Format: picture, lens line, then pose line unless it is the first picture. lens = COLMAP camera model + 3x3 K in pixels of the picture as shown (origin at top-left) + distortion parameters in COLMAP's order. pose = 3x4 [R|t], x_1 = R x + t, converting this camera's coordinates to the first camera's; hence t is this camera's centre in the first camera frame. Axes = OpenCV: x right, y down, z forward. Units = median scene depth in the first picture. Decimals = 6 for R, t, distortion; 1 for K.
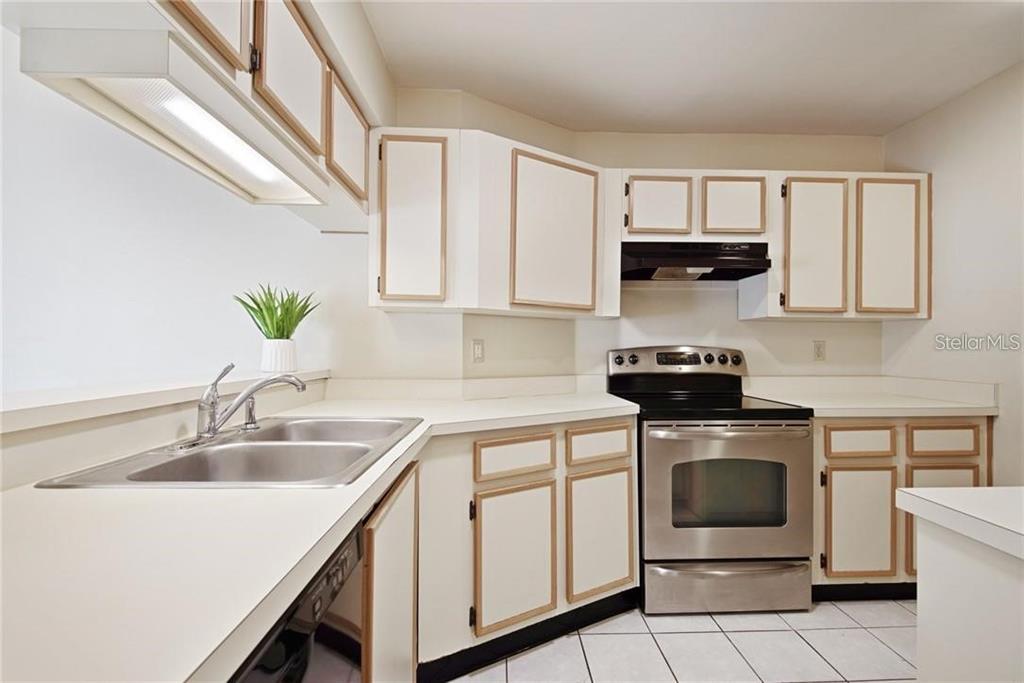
lens RADIAL K [[470.8, 0, 514.4], [0, 470.8, 343.0], [0, 0, 1]] dist [0.000271, -0.000166]
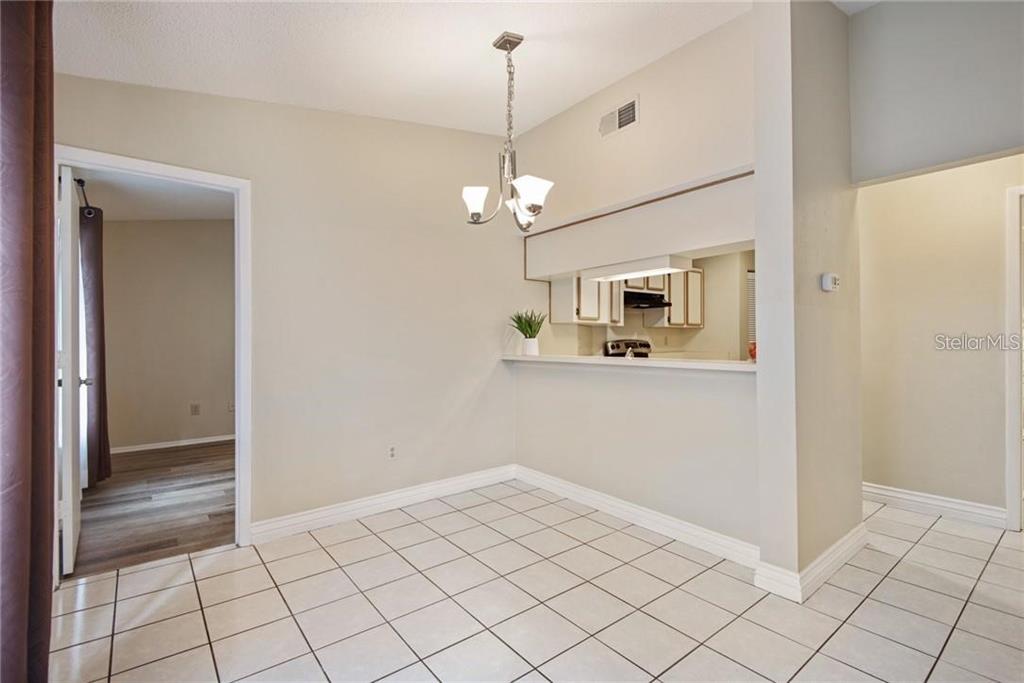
lens RADIAL K [[470.8, 0, 512.1], [0, 470.8, 340.8], [0, 0, 1]] dist [0.000271, -0.000166]
pose [[0.800427, -0.010726, 0.599334, -1.458759], [0.007820, 0.999942, 0.007451, -0.010045], [-0.599379, -0.001277, 0.800464, -0.405575]]
